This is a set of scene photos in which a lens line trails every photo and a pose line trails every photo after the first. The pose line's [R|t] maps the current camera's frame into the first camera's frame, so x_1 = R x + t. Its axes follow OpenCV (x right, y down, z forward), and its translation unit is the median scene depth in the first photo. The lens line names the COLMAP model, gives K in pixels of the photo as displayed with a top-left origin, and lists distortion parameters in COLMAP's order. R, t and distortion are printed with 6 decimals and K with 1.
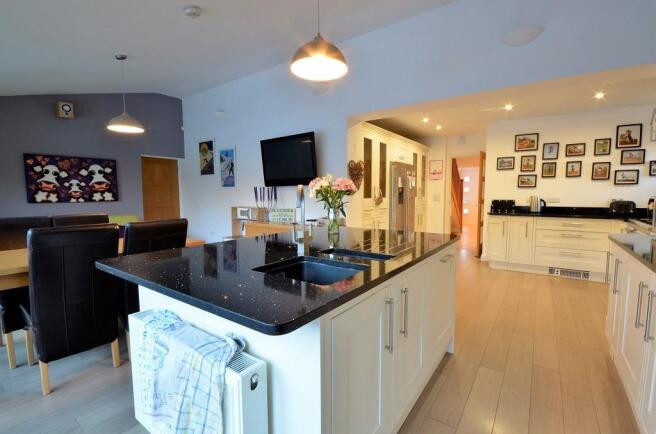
lens RADIAL K [[292.0, 0, 331.2], [0, 292.0, 219.4], [0, 0, 1]] dist [-0.011832, -0.003436]
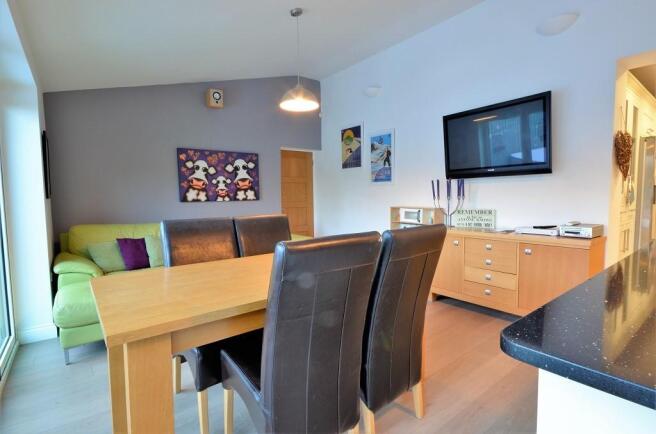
lens RADIAL K [[318.8, 0, 328.0], [0, 318.8, 216.9], [0, 0, 1]] dist [0.006827, 0.000169]
pose [[0.953785, 0.010429, -0.300308, -0.260555], [-0.014537, 0.999829, -0.011450, -0.004510], [0.300137, 0.015286, 0.953774, 0.147888]]
